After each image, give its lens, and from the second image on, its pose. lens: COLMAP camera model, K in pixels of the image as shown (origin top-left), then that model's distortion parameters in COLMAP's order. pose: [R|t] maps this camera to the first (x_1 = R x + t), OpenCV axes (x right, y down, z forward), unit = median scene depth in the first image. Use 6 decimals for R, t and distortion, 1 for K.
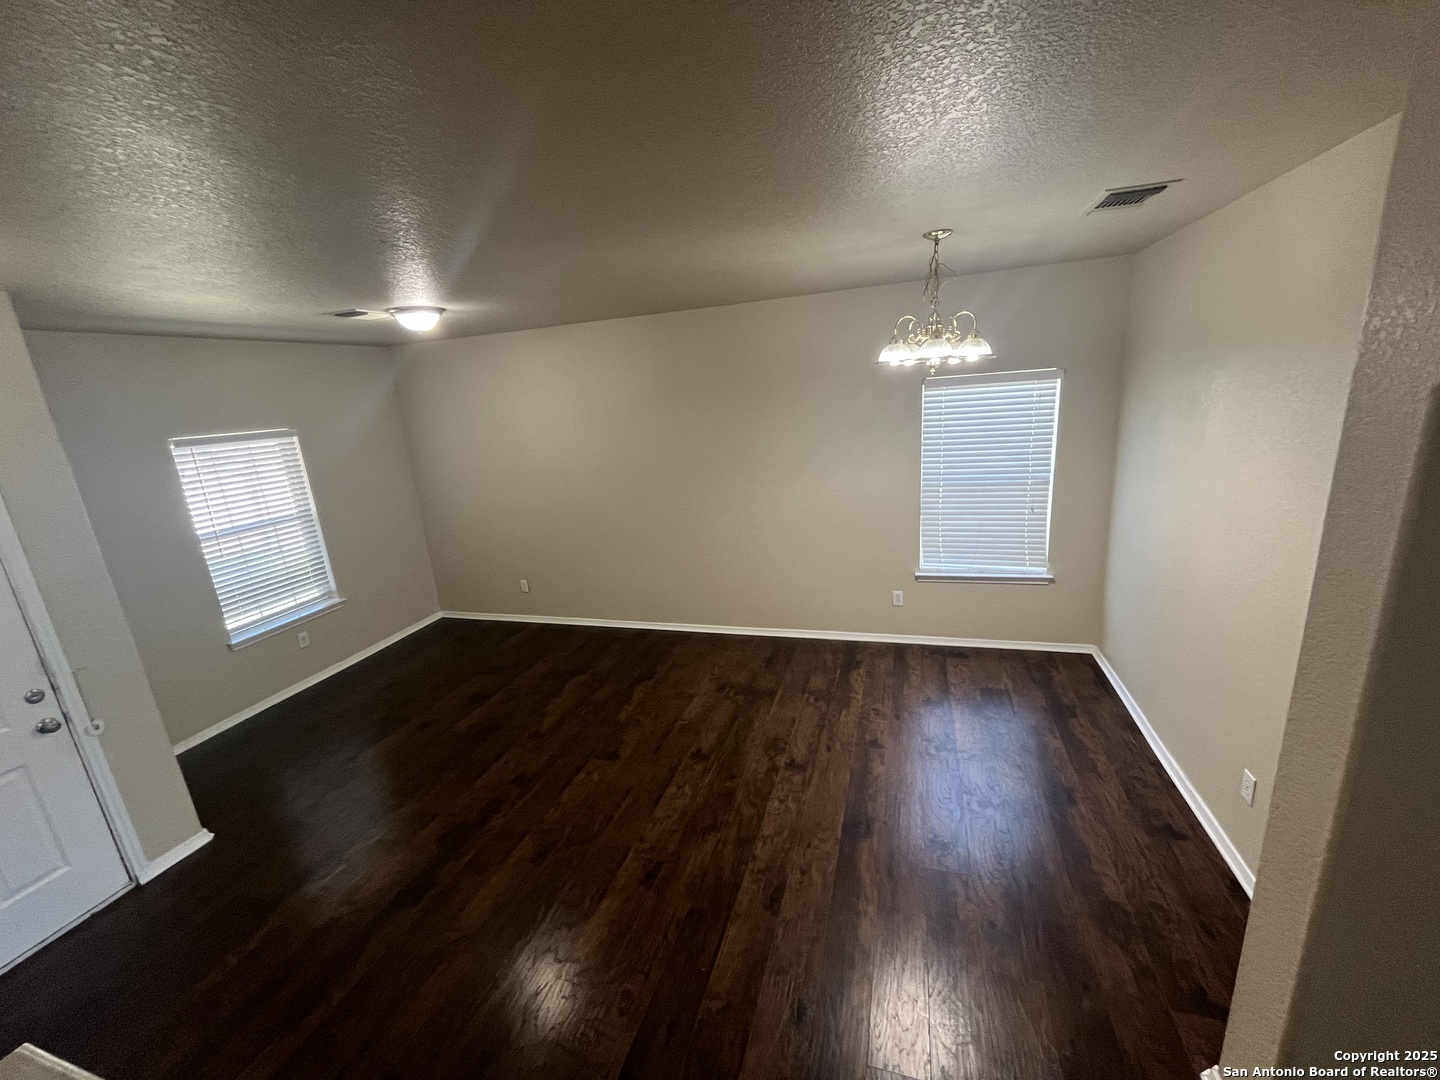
lens RADIAL K [[583.1, 0, 711.1], [0, 583.1, 545.8], [0, 0, 1]] dist [0.010153, -0.000209]
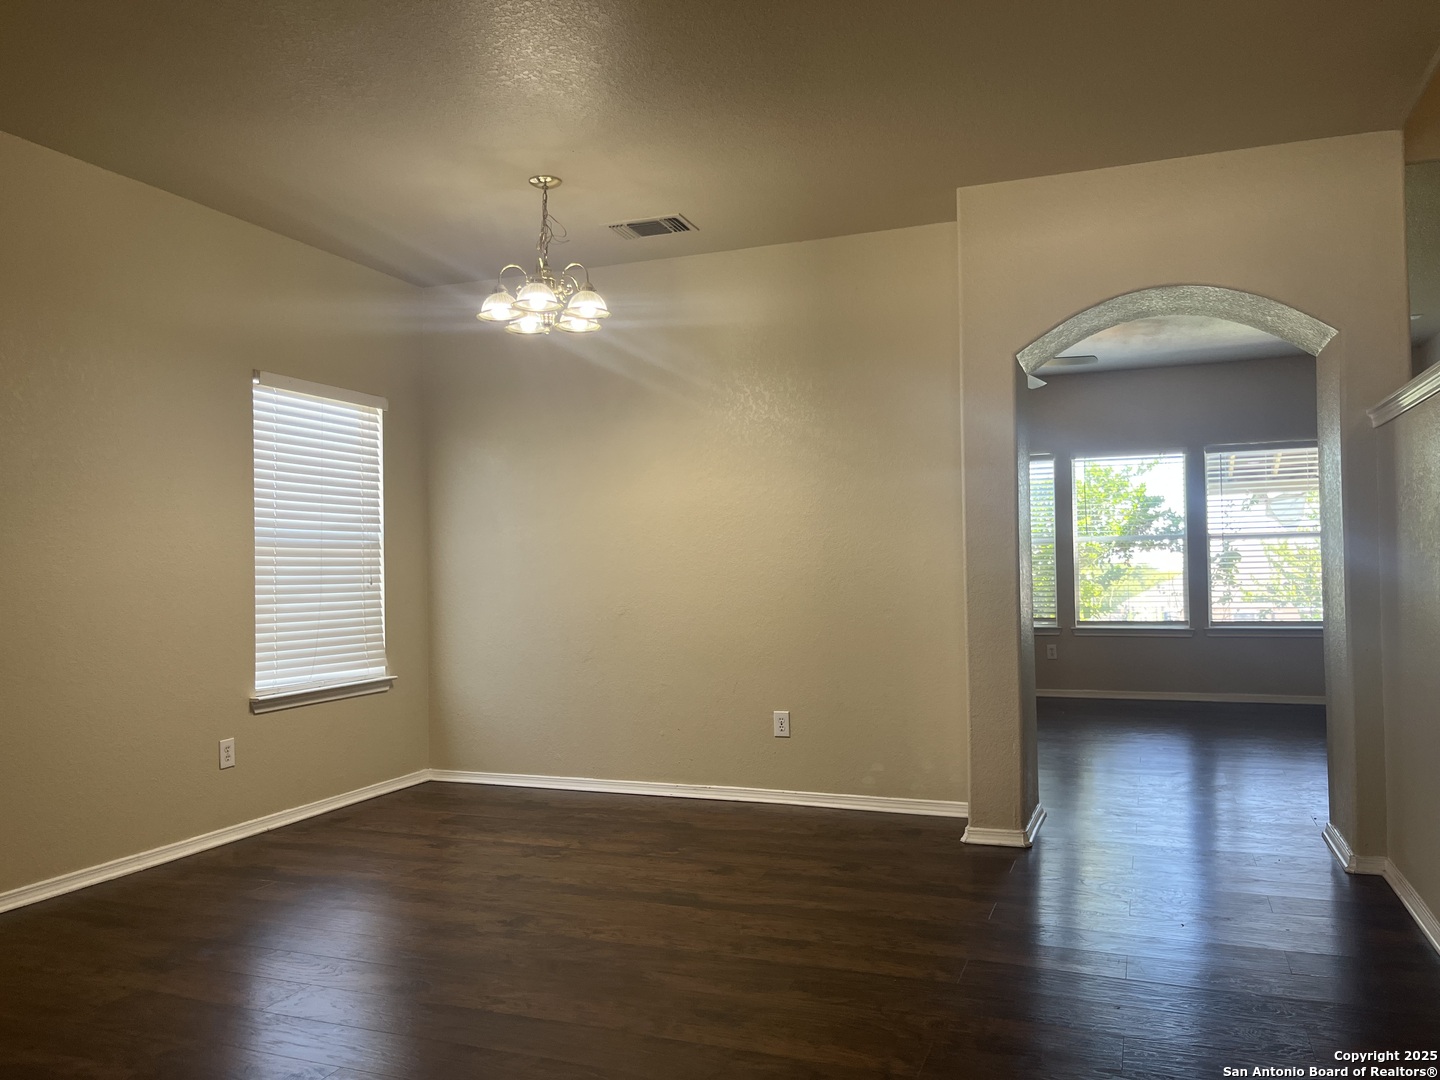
lens RADIAL K [[1095.2, 0, 724.7], [0, 1095.2, 546.8], [0, 0, 1]] dist [0.045363, -0.022010]
pose [[0.060853, 0.093775, 0.993732, -0.717444], [0.266863, 0.957807, -0.106727, 0.146924], [-0.961811, 0.271685, 0.033261, 0.503460]]
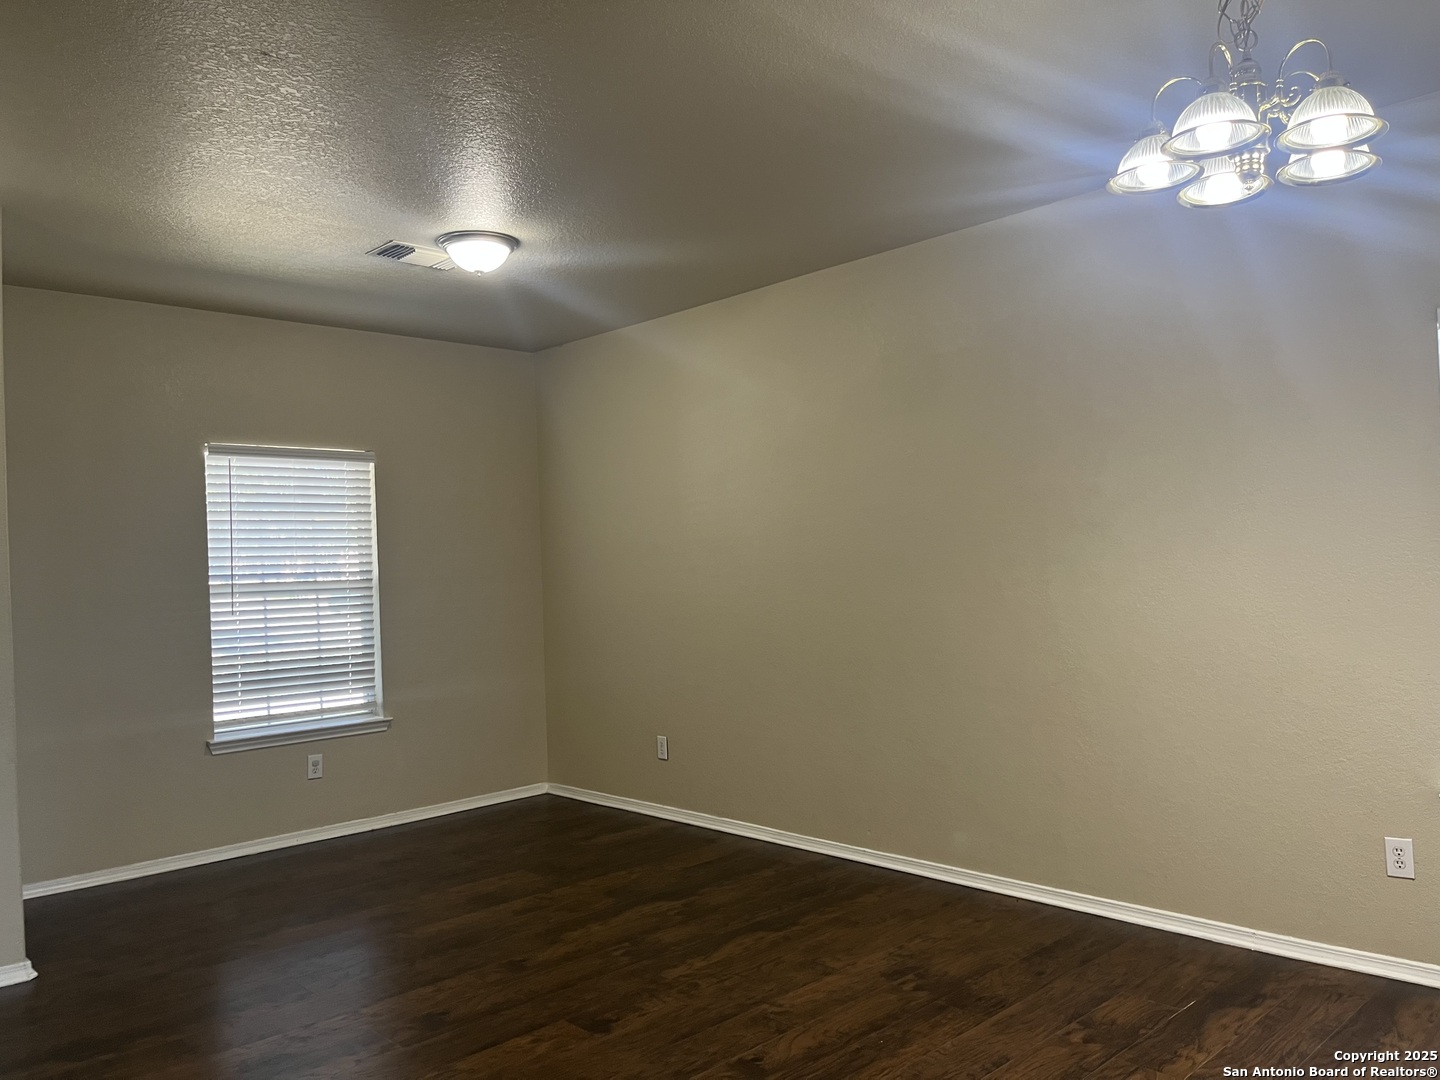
lens RADIAL K [[1095.2, 0, 723.4], [0, 1095.2, 552.7], [0, 0, 1]] dist [0.045363, -0.022010]
pose [[0.879000, 0.040450, -0.475102, 0.284163], [-0.152443, 0.967940, -0.199630, 0.116884], [0.451796, 0.247901, 0.856986, 0.121998]]
